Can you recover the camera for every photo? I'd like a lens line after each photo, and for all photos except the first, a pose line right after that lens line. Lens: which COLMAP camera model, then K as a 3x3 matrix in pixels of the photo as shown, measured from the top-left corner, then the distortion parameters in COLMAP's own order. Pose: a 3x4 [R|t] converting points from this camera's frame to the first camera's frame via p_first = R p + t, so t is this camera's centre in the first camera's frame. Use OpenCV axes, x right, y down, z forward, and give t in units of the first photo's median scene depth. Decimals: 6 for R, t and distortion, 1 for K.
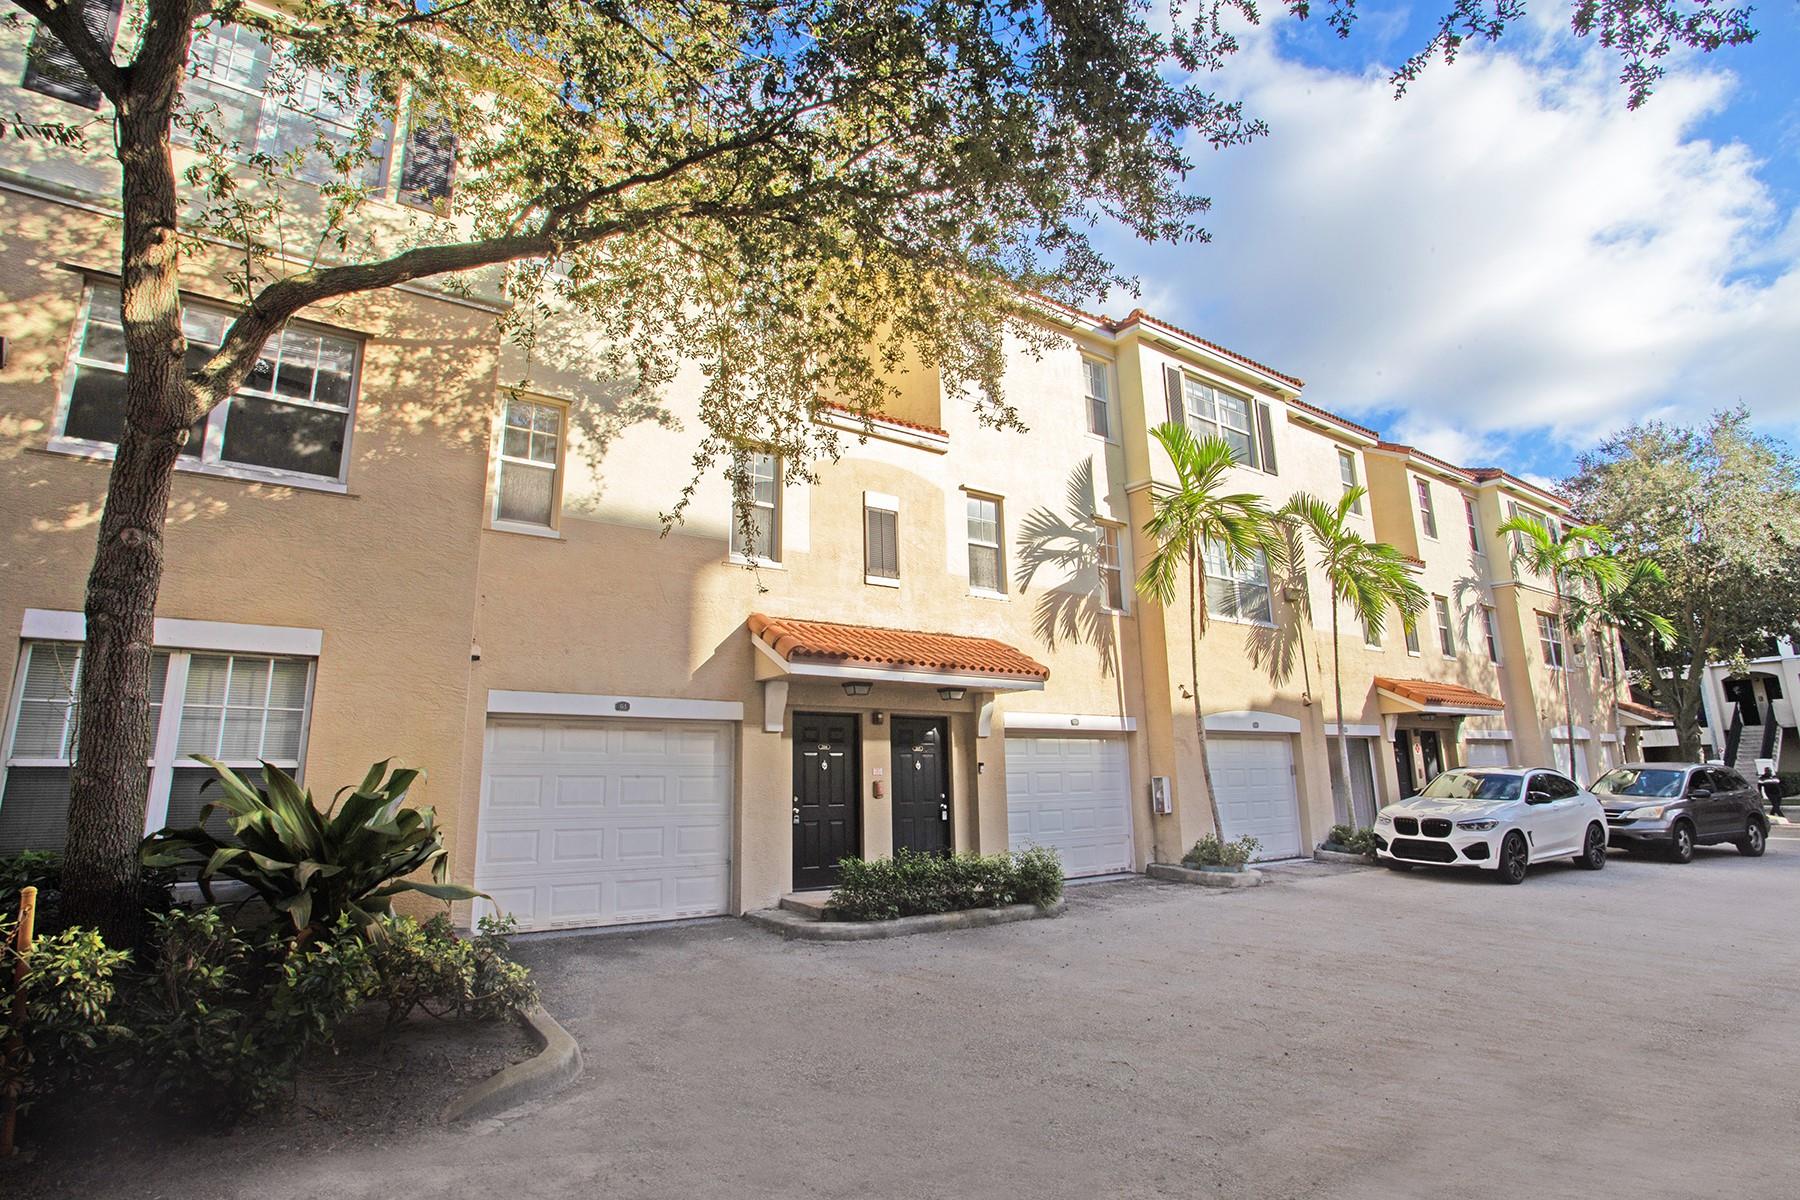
lens RADIAL K [[917.8, 0, 901.2], [0, 917.8, 572.6], [0, 0, 1]] dist [-0.063344, 0.032005]
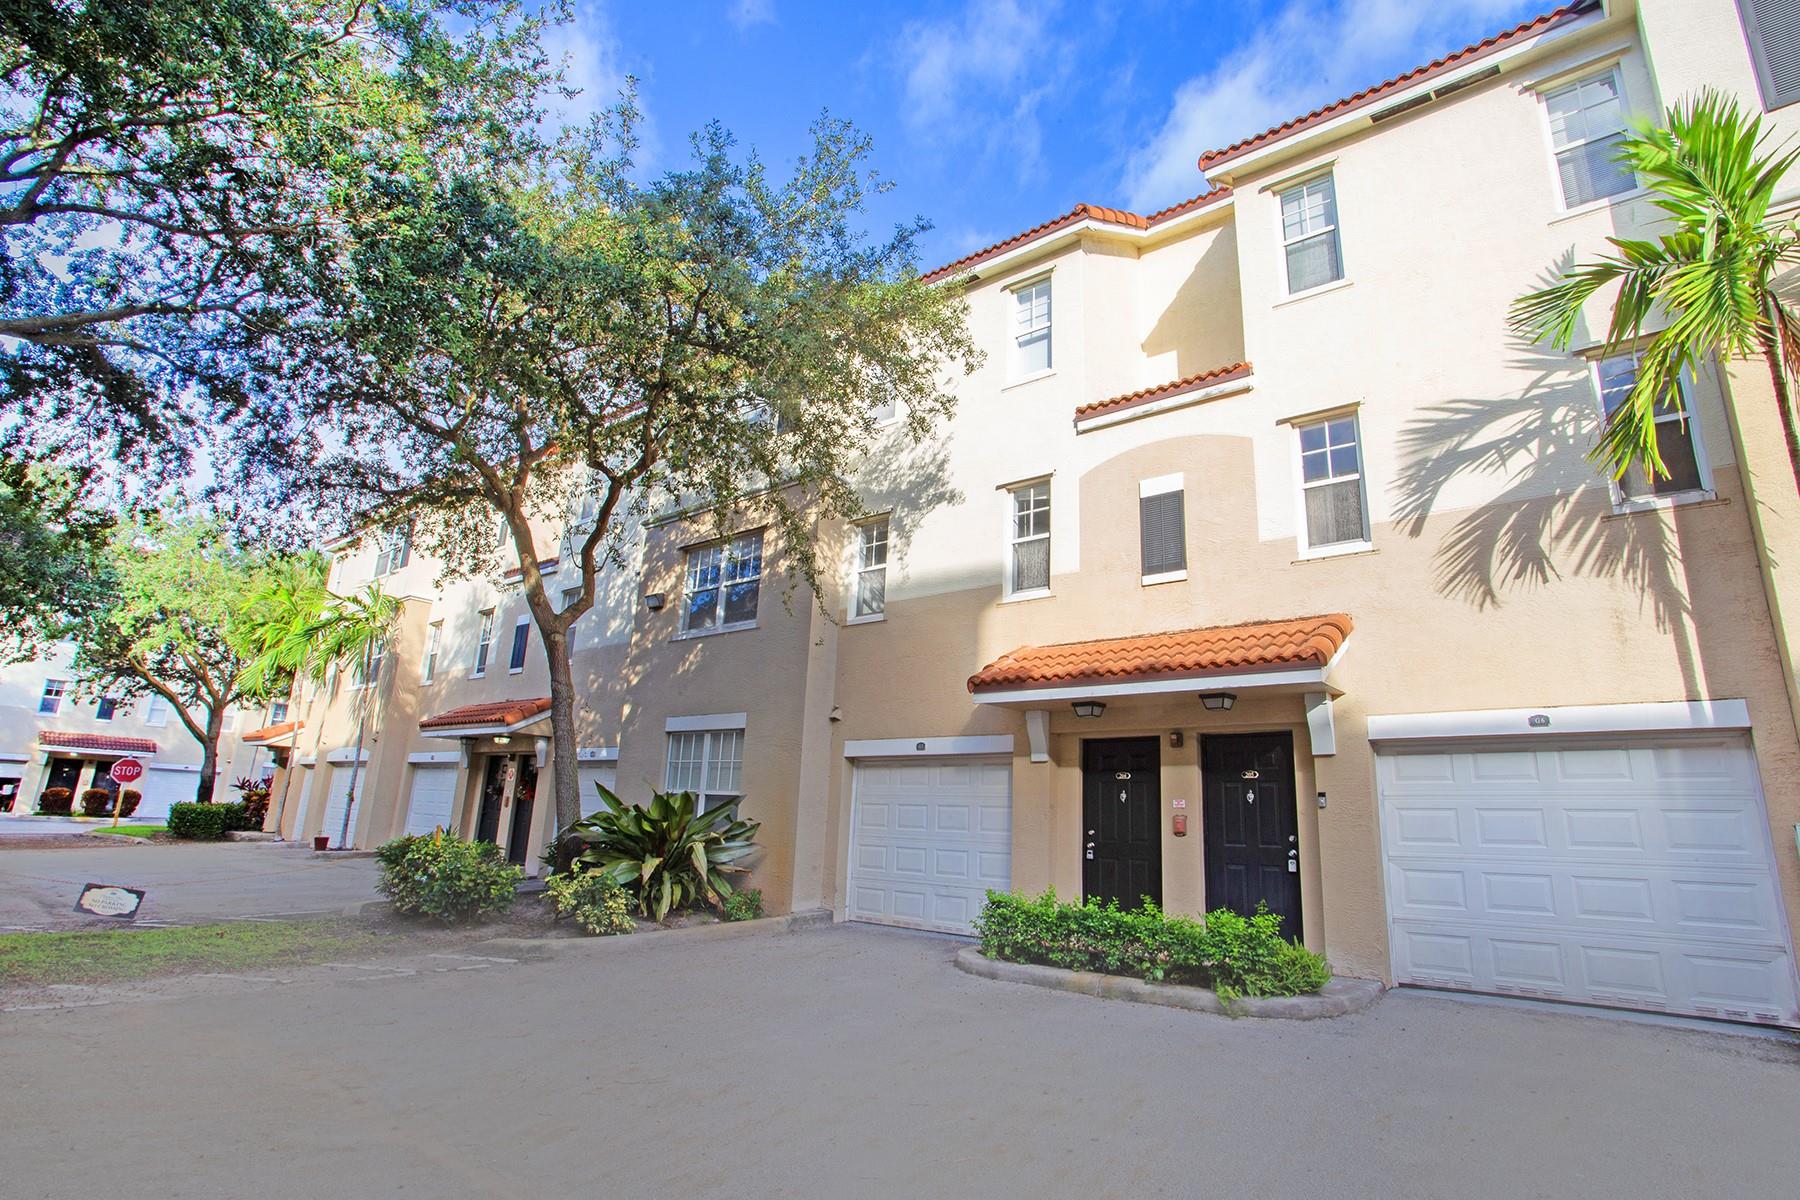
lens RADIAL K [[961.5, 0, 917.5], [0, 961.5, 528.5], [0, 0, 1]] dist [-0.068971, 0.032756]
pose [[0.250467, -0.260339, -0.932465, 0.822305], [0.184179, 0.958389, -0.218105, 0.126442], [0.950444, -0.117112, 0.287993, 0.573413]]
